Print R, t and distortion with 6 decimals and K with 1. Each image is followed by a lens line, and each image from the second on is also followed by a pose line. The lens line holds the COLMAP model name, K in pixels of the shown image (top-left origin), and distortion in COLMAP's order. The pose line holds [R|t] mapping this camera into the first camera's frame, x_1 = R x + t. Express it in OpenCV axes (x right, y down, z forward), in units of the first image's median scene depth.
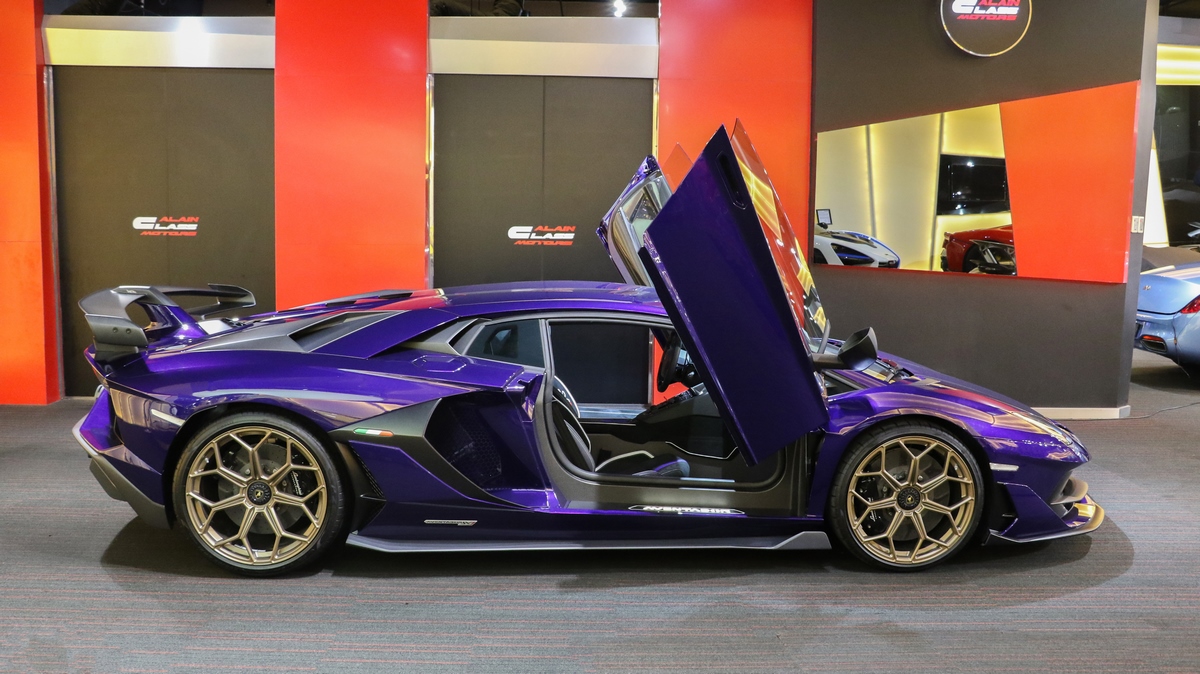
lens RADIAL K [[1095.2, 0, 600.0], [0, 1095.2, 337.0], [0, 0, 1]] dist [-0.152777, 0.176484]
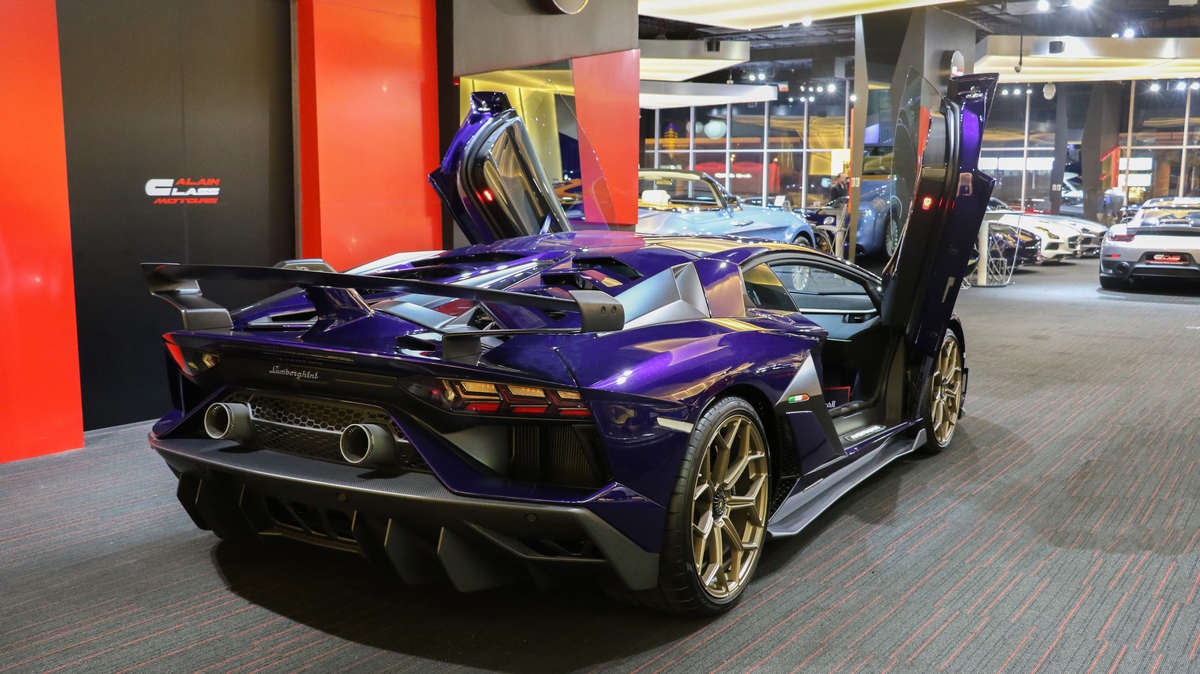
lens RADIAL K [[1179.9, 0, 588.6], [0, 1179.9, 340.6], [0, 0, 1]] dist [-0.131023, 0.250959]
pose [[0.575285, -0.116622, 0.809597, -1.028627], [0.098743, 0.992447, 0.072796, -0.040139], [-0.811971, 0.038064, 0.582455, 0.578769]]
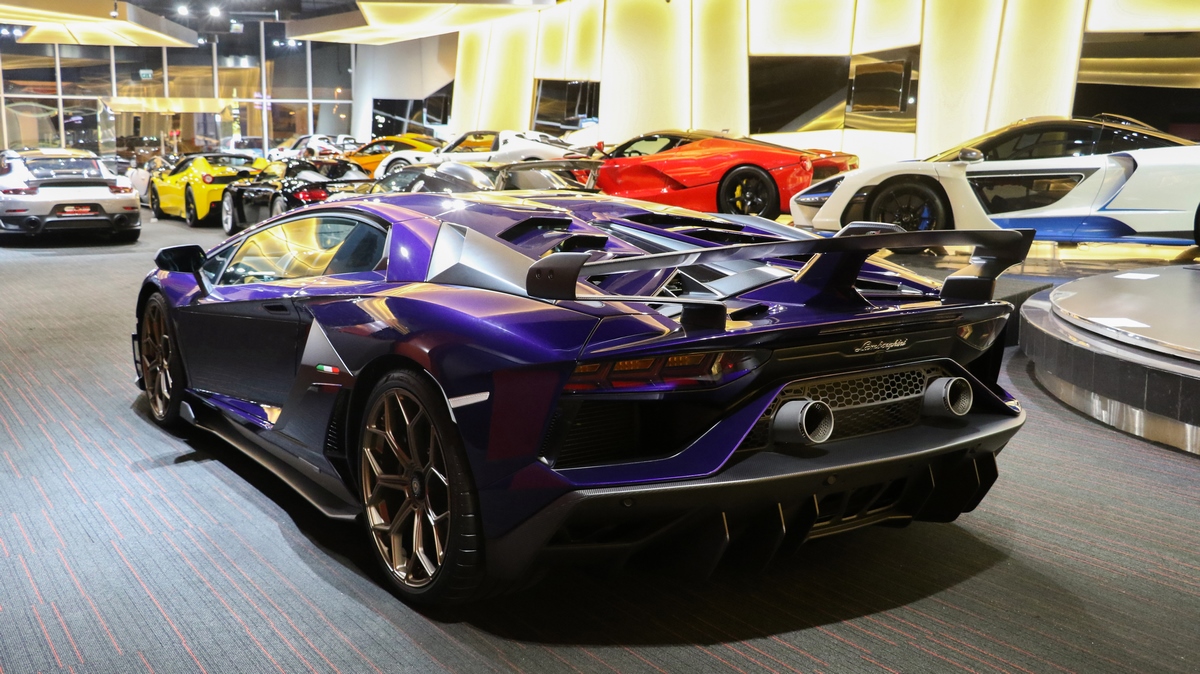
lens RADIAL K [[1225.4, 0, 594.6], [0, 1225.4, 335.3], [0, 0, 1]] dist [-0.108184, 0.224334]
pose [[-0.519326, -0.148430, 0.841587, -1.054623], [0.090717, 0.969661, 0.226998, -0.172922], [-0.849747, 0.194233, -0.490105, 1.696536]]
